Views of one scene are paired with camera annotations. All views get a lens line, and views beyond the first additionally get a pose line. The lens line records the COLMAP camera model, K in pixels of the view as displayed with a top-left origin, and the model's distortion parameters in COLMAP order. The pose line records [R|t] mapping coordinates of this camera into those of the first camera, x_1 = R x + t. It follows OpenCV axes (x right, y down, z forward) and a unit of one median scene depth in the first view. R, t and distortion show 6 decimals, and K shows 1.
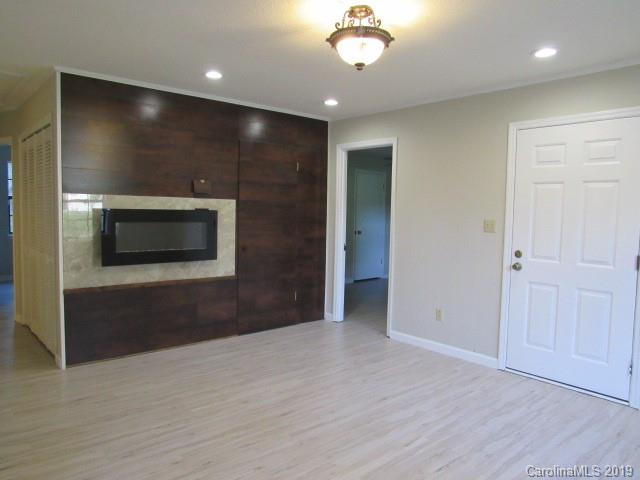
lens RADIAL K [[460.6, 0, 320.0], [0, 460.6, 240.0], [0, 0, 1]] dist [-0.034396, 0.001433]
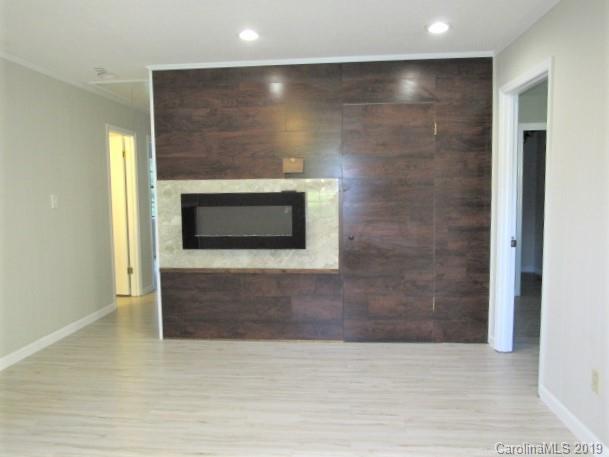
lens RADIAL K [[466.2, 0, 304.5], [0, 466.2, 228.5], [0, 0, 1]] dist [-0.016990, -0.000804]
pose [[0.683139, 0.031454, -0.729611, 0.442450], [-0.019947, 0.999503, 0.024413, -0.018887], [0.730016, -0.002124, 0.683427, 0.429141]]
